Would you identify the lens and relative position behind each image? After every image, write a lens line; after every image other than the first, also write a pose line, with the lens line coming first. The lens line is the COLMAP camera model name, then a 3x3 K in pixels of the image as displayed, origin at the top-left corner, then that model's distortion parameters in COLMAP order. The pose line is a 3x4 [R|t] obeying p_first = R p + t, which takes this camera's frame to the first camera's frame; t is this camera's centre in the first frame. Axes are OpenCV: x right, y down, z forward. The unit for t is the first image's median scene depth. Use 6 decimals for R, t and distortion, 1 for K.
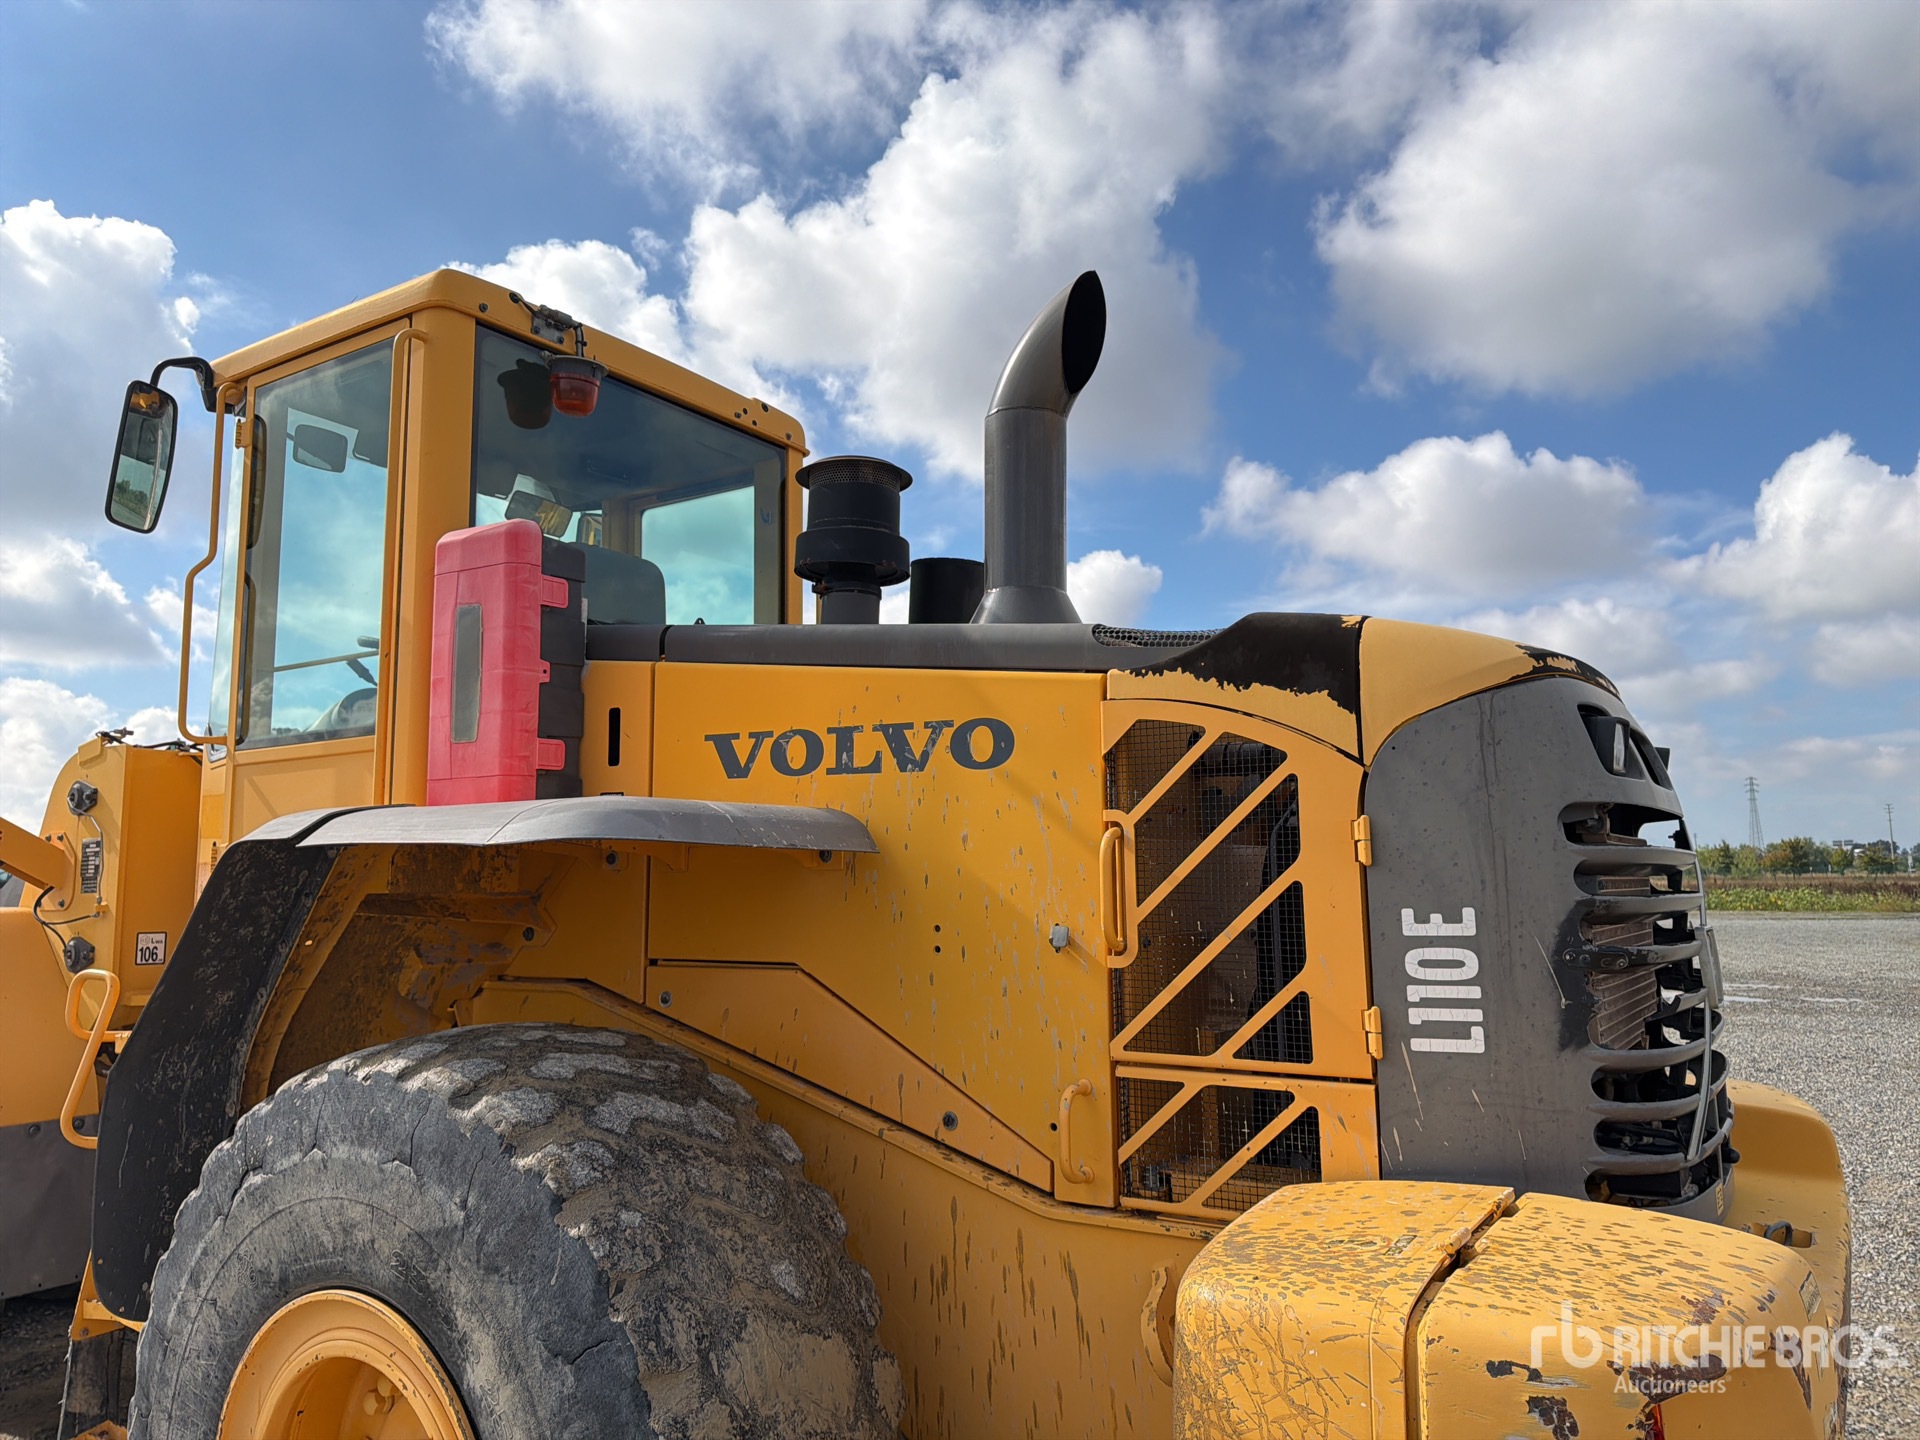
lens RADIAL K [[1348.6, 0, 958.3], [0, 1348.6, 703.9], [0, 0, 1]] dist [0.075033, -0.097495]
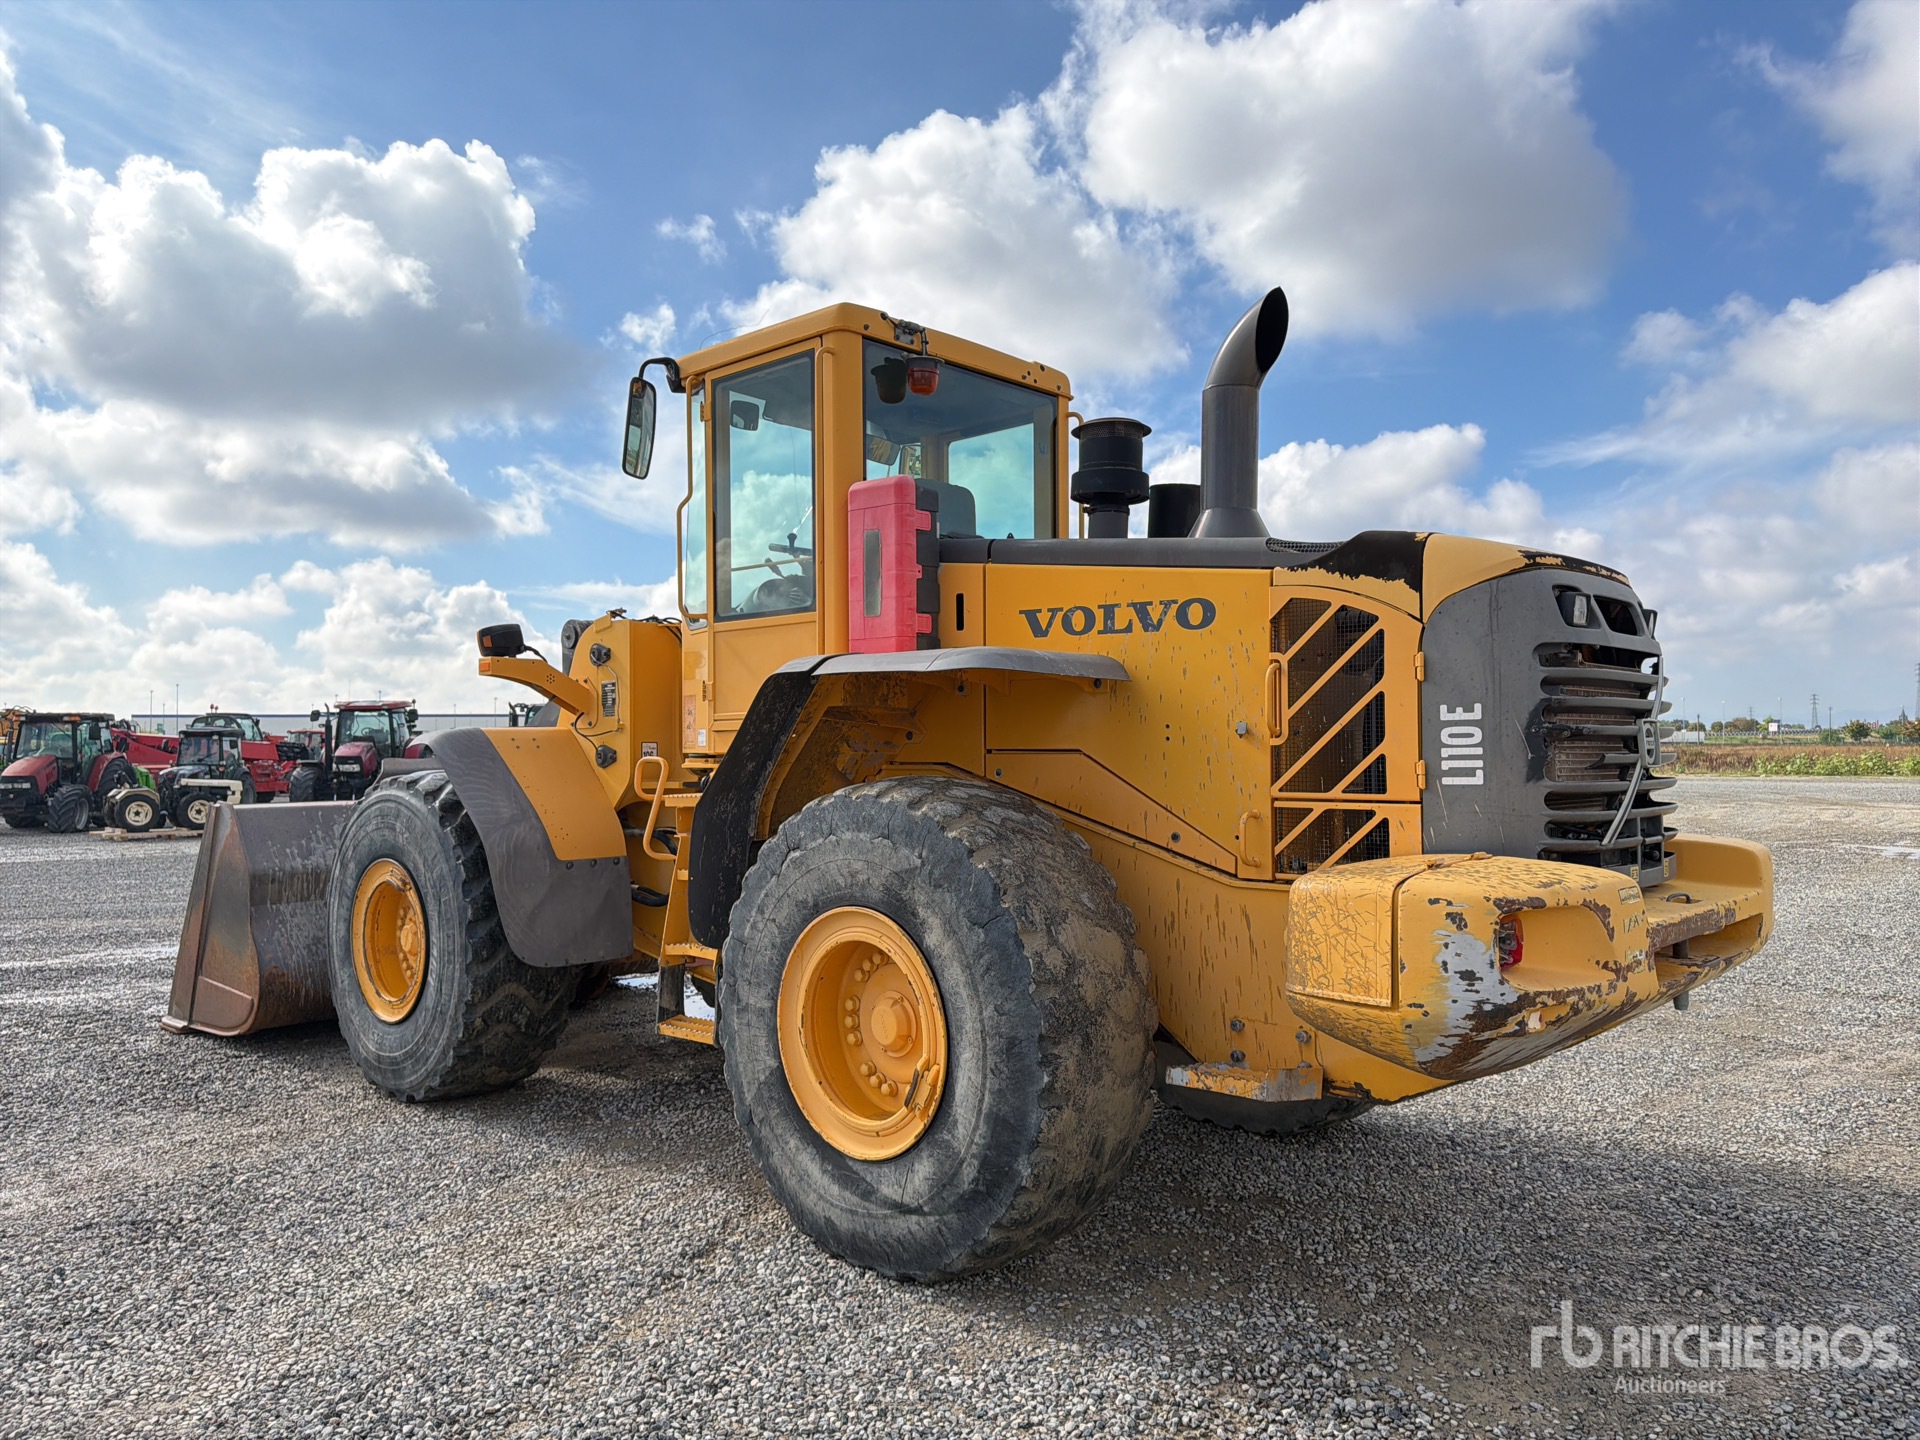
lens RADIAL K [[1346.3, 0, 960.0], [0, 1346.3, 720.0], [0, 0, 1]] dist [0.183951, -0.271814]
pose [[0.985820, 0.001112, -0.167804, 0.012569], [0.017444, 0.993881, 0.109067, -0.028266], [0.166899, -0.110447, 0.979768, -0.713979]]
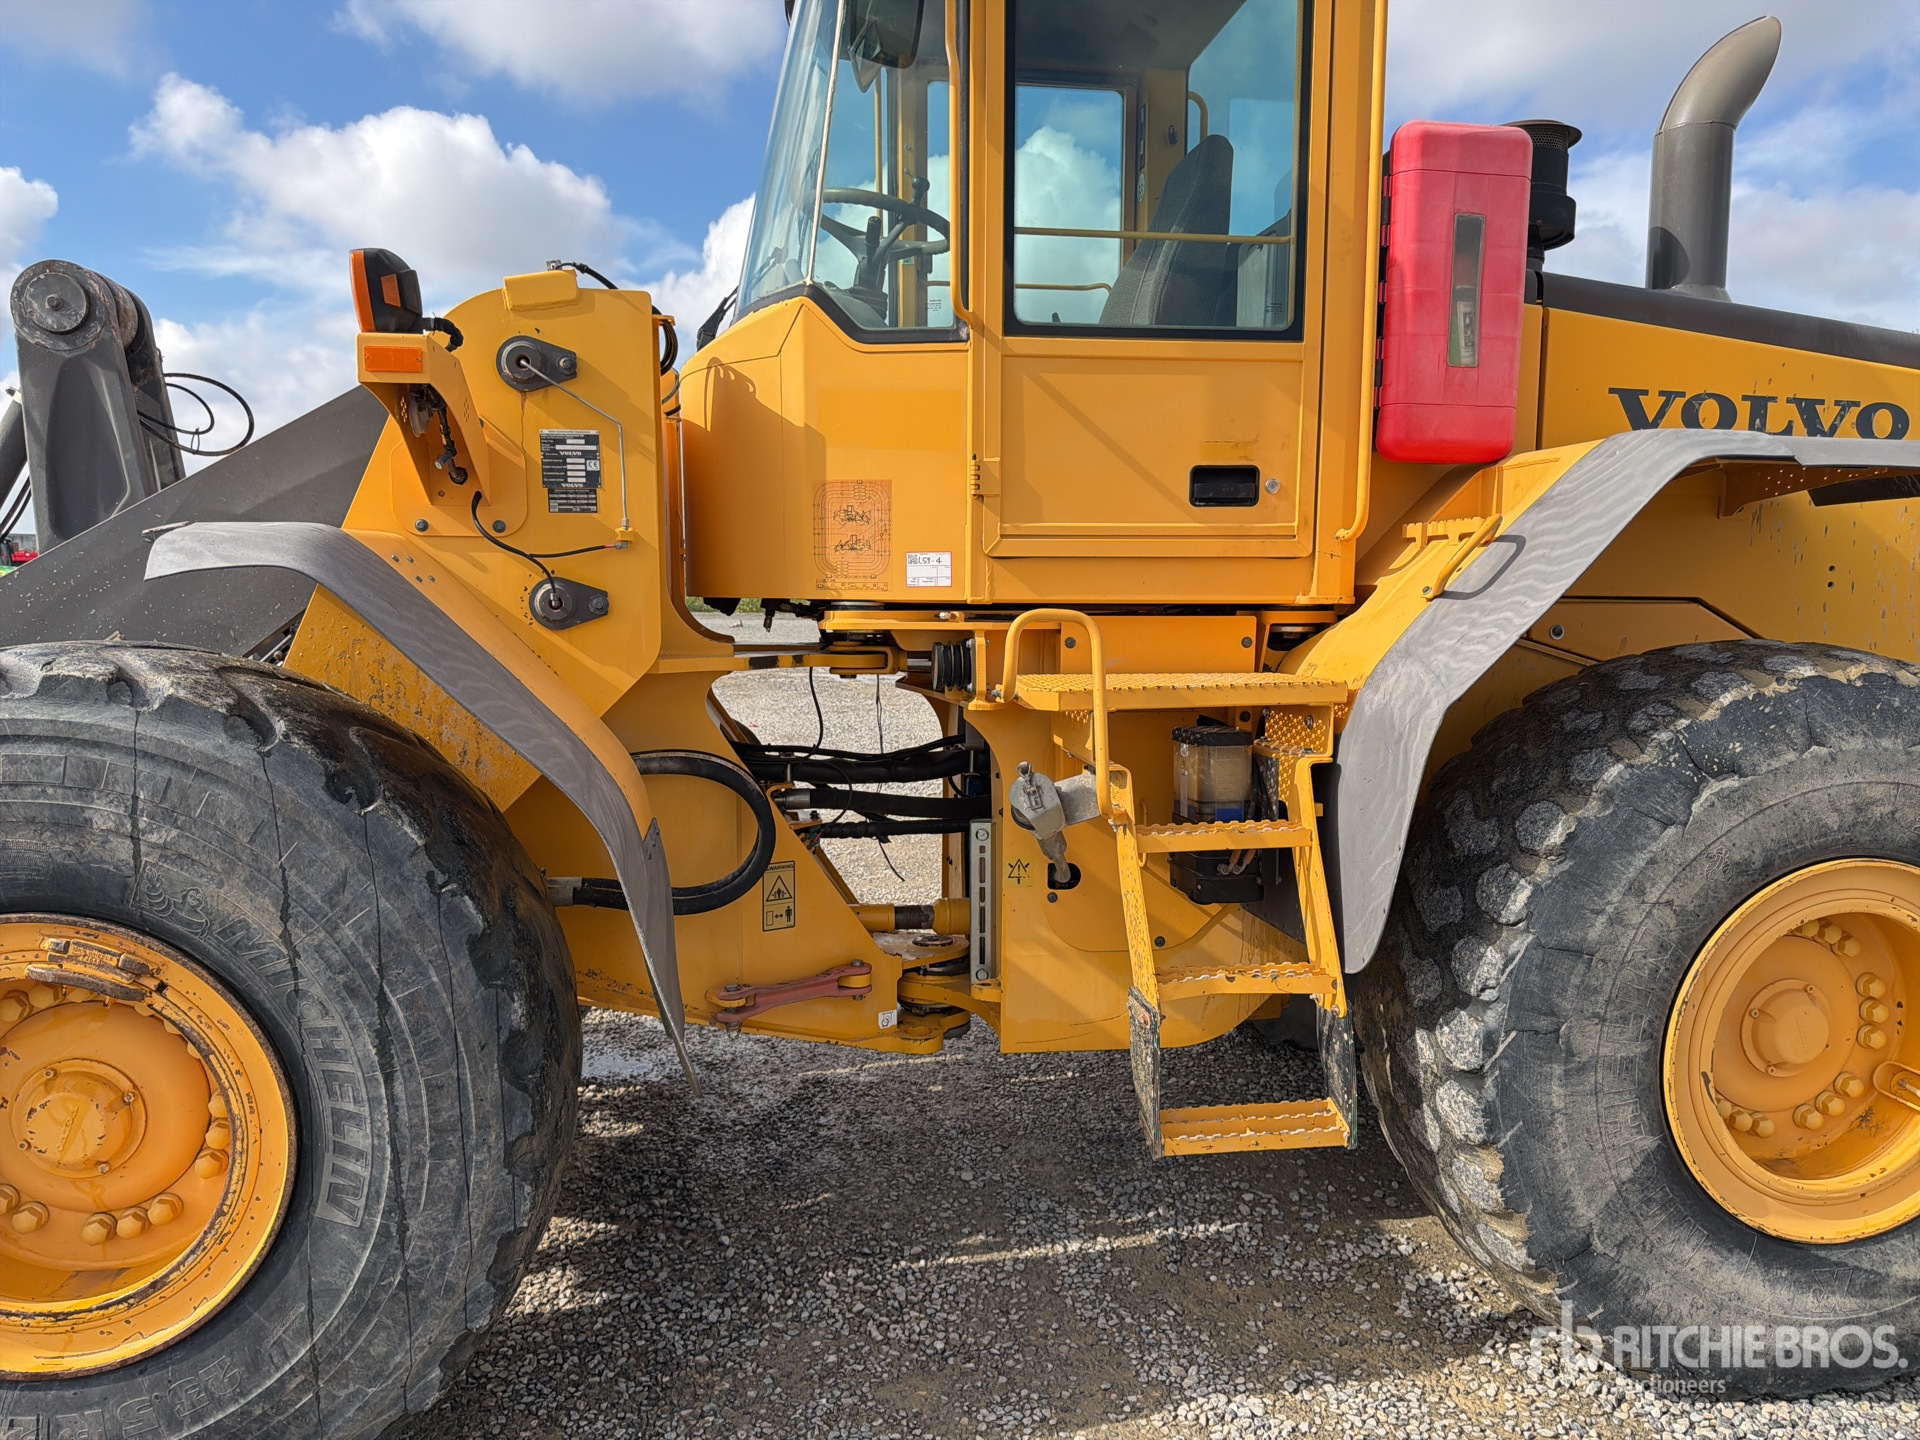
lens RADIAL K [[1344.0, 0, 960.2], [0, 1344.0, 736.5], [0, 0, 1]] dist [0.010245, -0.016080]
pose [[0.750562, -0.060360, 0.658038, -1.585788], [-0.099433, 0.974165, 0.202771, 0.156081], [-0.653277, -0.217623, 0.725169, 0.623126]]
